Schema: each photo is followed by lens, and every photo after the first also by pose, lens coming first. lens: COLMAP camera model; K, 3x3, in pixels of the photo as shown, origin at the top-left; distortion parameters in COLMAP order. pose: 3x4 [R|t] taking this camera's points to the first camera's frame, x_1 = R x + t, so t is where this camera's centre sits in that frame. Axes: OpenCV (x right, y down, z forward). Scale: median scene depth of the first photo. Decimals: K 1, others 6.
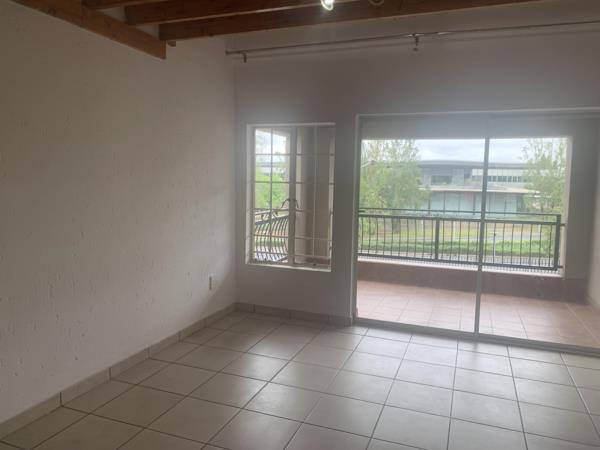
lens RADIAL K [[473.4, 0, 290.8], [0, 473.4, 225.9], [0, 0, 1]] dist [0.098330, -0.002178]
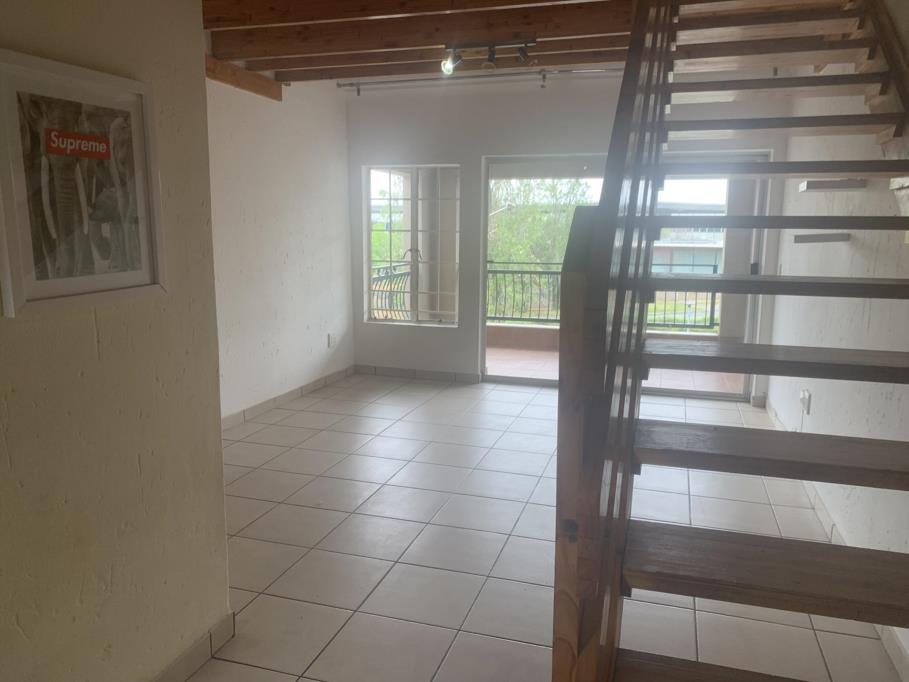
lens RADIAL K [[717.1, 0, 440.5], [0, 717.1, 342.3], [0, 0, 1]] dist [0.098330, -0.002178]
pose [[0.998550, -0.018528, 0.050538, -0.019898], [0.015761, 0.998383, 0.054620, 0.046940], [-0.051468, -0.053744, 0.997227, -0.383040]]
